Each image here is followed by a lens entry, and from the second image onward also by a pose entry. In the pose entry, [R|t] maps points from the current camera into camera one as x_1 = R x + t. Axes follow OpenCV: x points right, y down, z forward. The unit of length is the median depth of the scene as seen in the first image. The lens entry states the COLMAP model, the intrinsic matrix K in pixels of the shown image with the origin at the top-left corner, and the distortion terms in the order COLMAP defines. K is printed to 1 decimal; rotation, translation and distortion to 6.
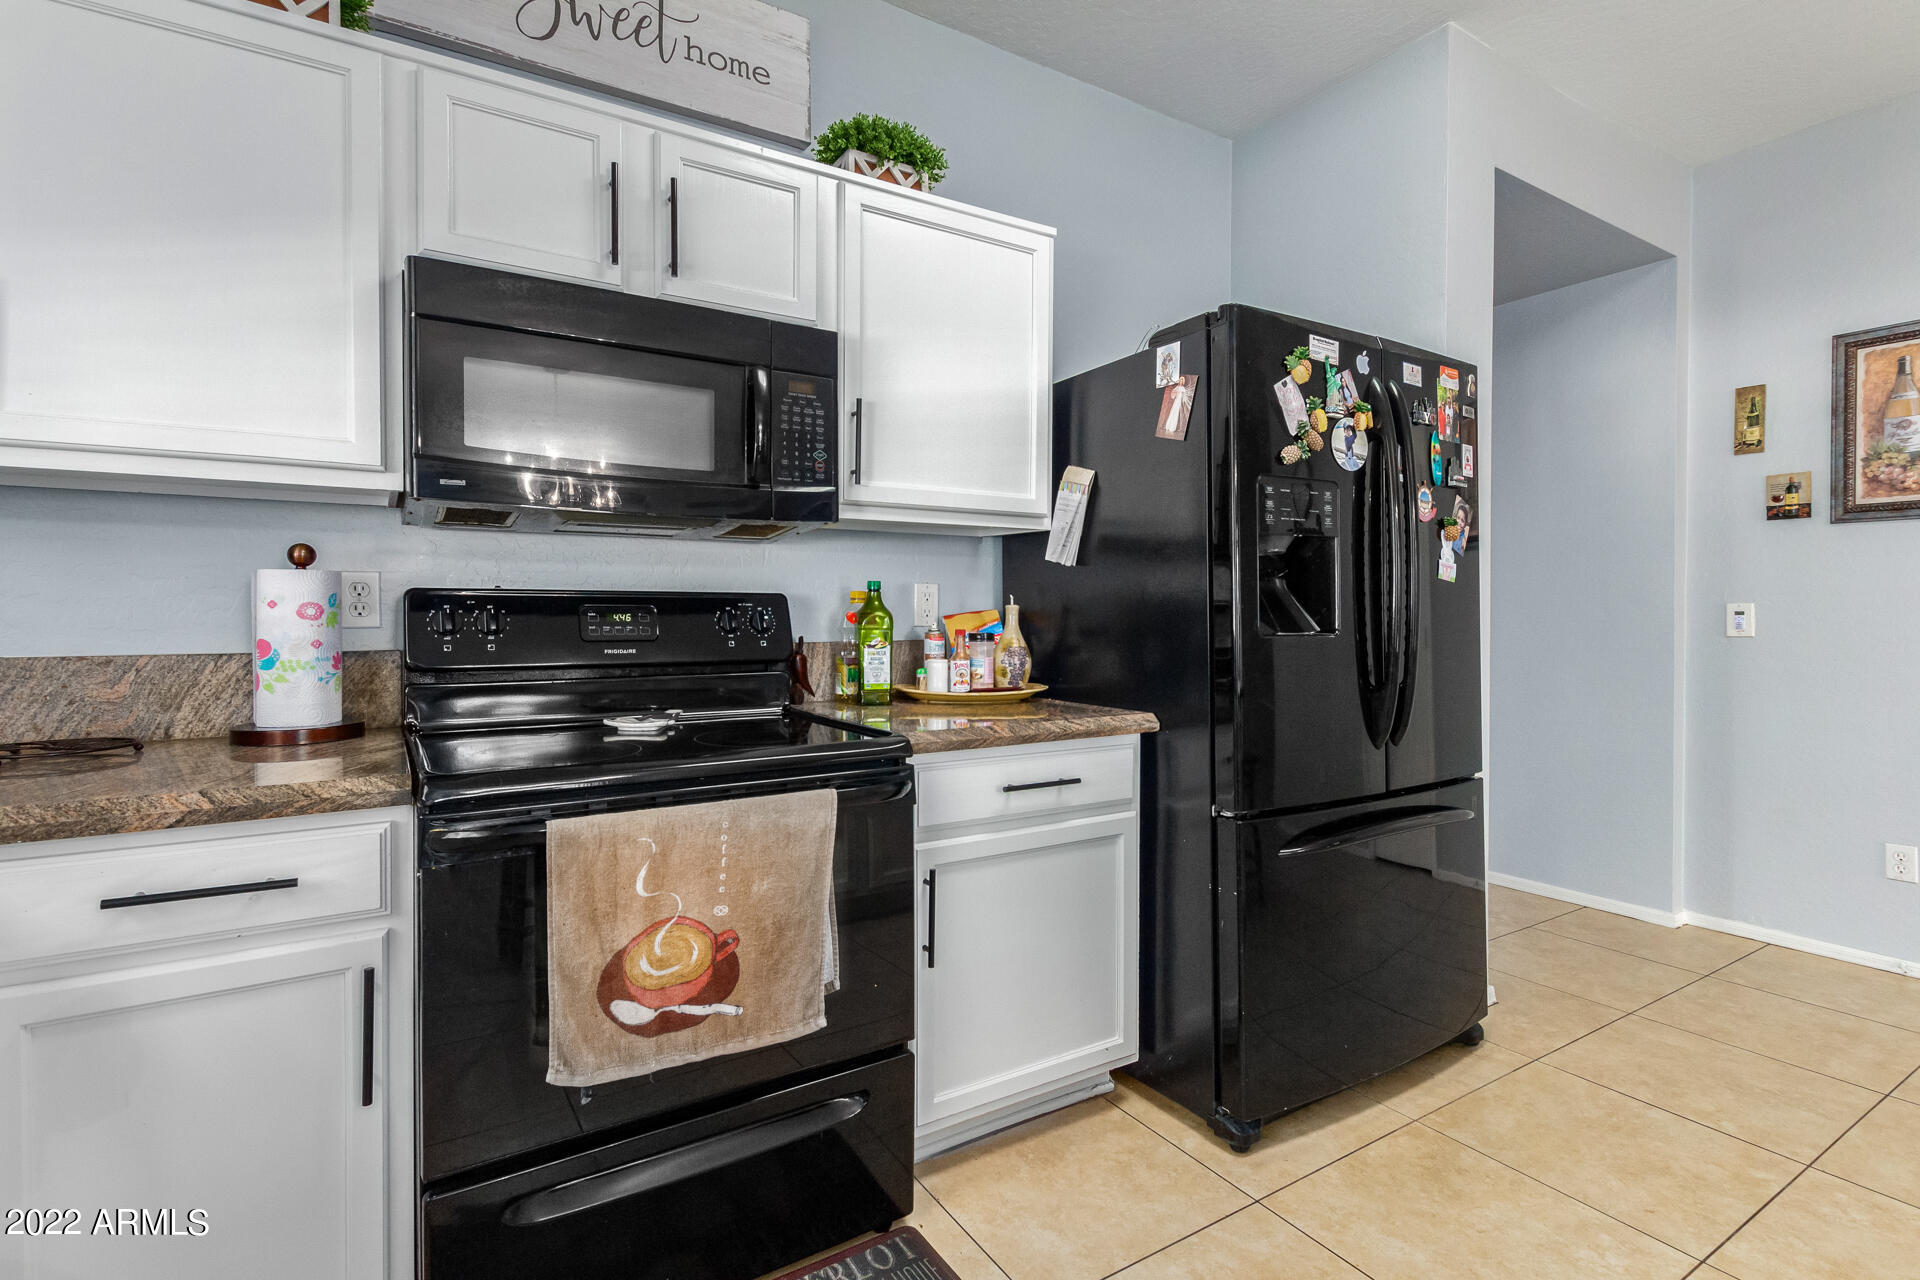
lens RADIAL K [[891.4, 0, 966.3], [0, 891.4, 630.9], [0, 0, 1]] dist [0.006403, -0.000556]
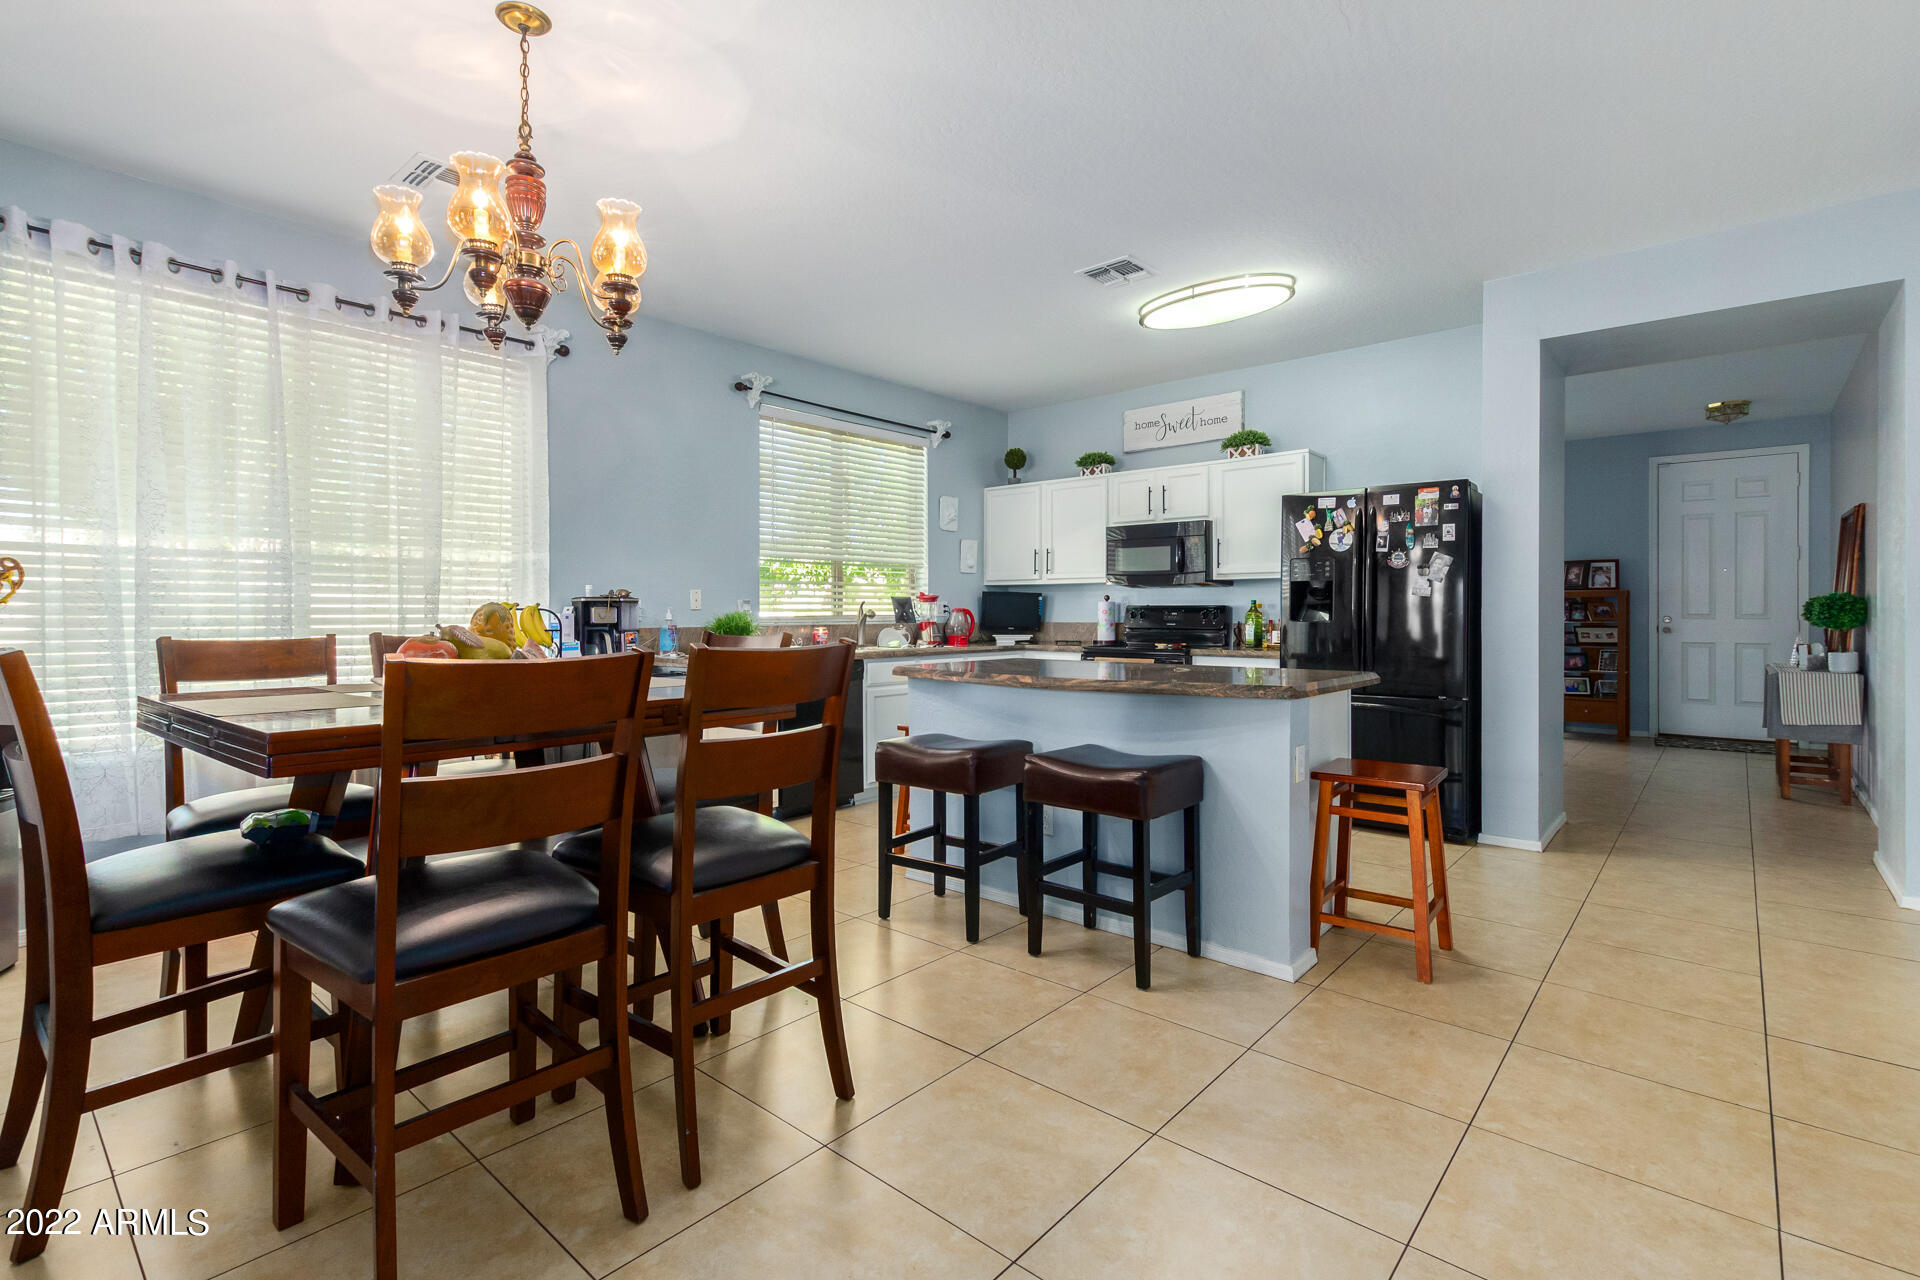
lens RADIAL K [[884.2, 0, 955.7], [0, 884.2, 613.8], [0, 0, 1]] dist [0.003815, 0.000182]
pose [[0.274757, 0.001797, -0.961512, 2.403351], [-0.006854, 0.999977, -0.000090, -0.008180], [0.961489, 0.006615, 0.274763, -0.618115]]
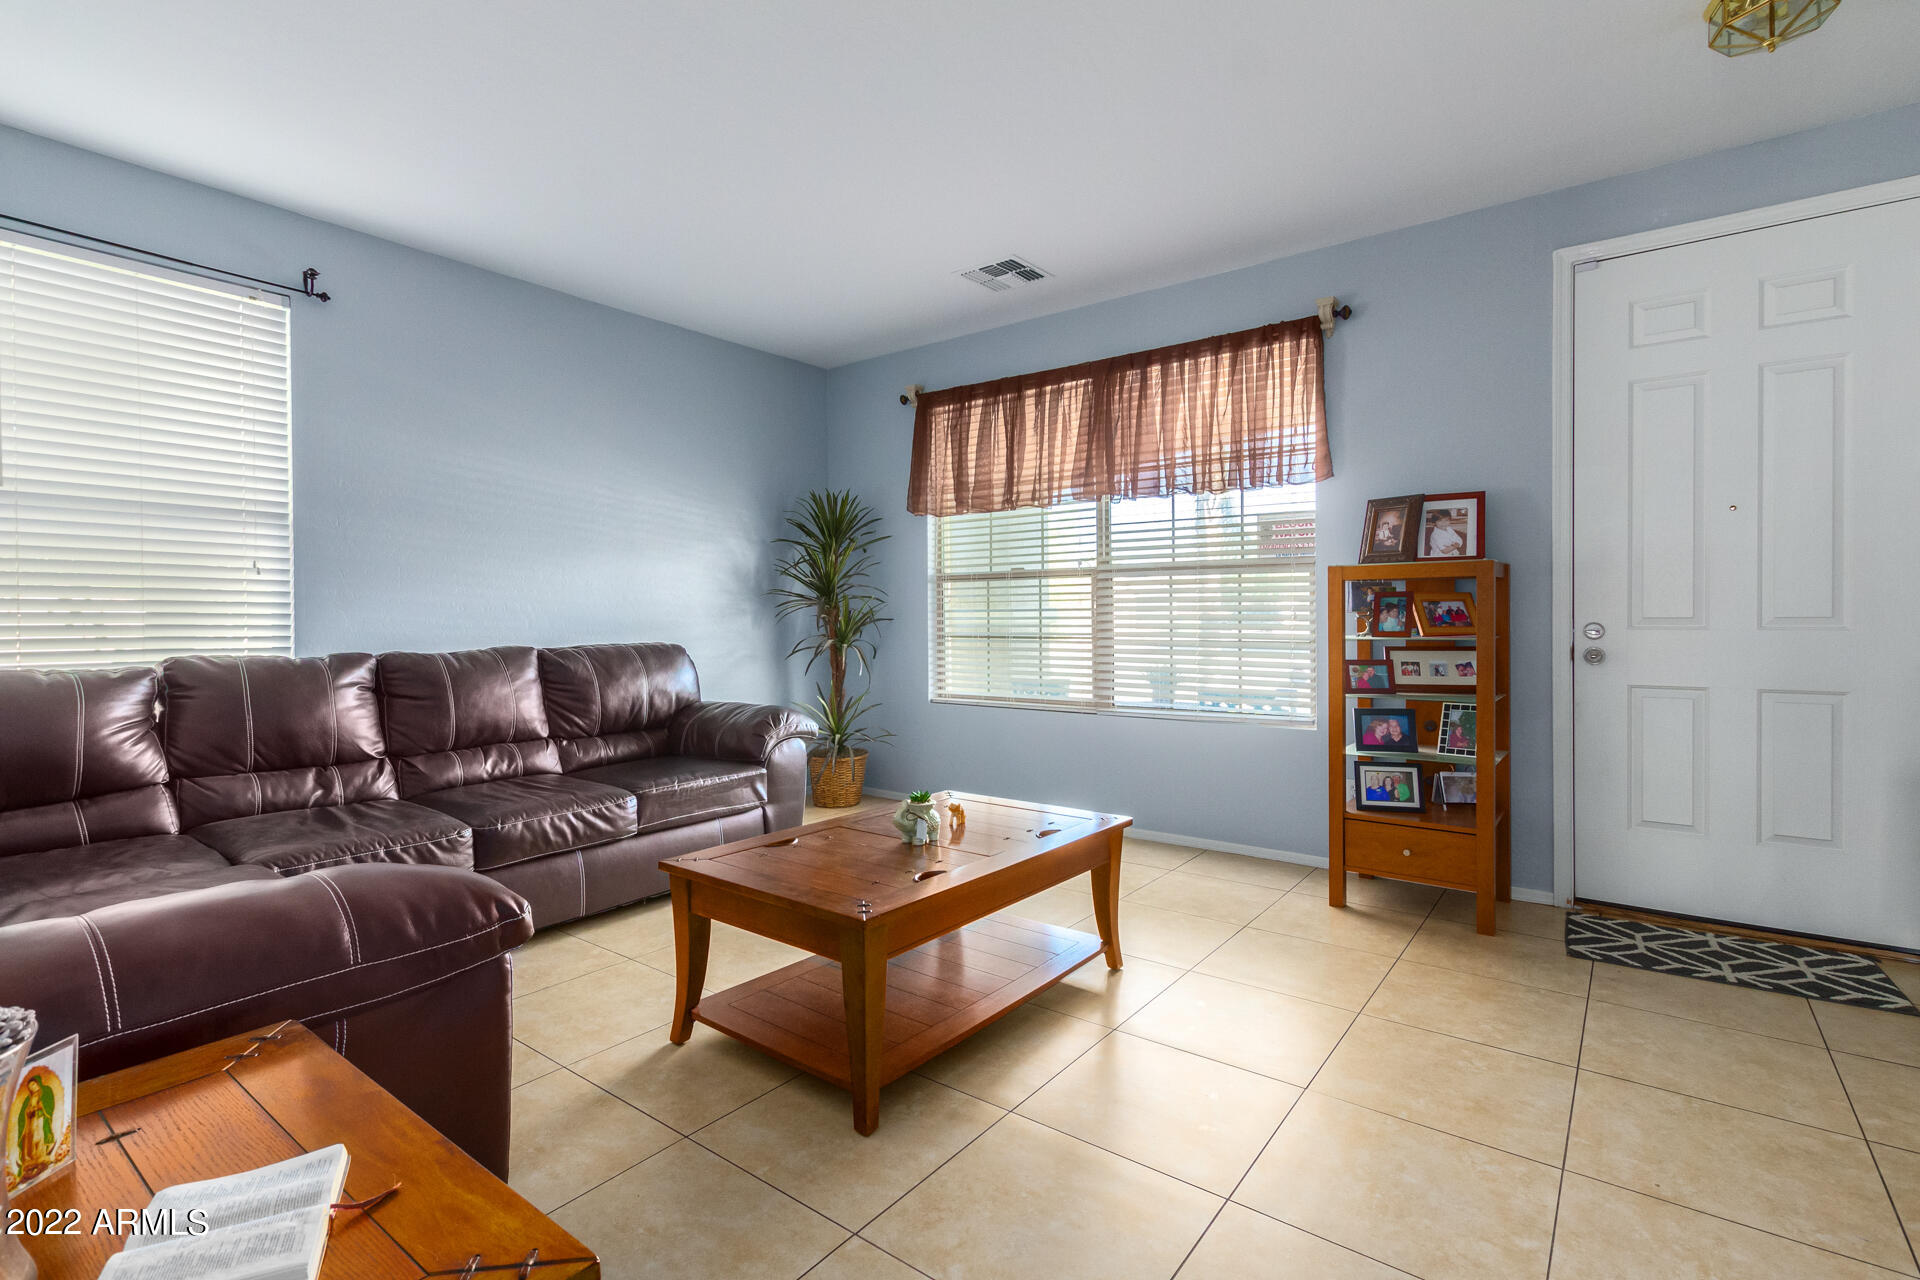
lens RADIAL K [[875.2, 0, 950.8], [0, 875.2, 626.3], [0, 0, 1]] dist [0.012917, 0.000229]
pose [[0.332800, 0.005381, -0.942982, 0.607944], [-0.001178, 0.999985, 0.005291, -0.020554], [0.942997, -0.000650, 0.332801, 1.864299]]
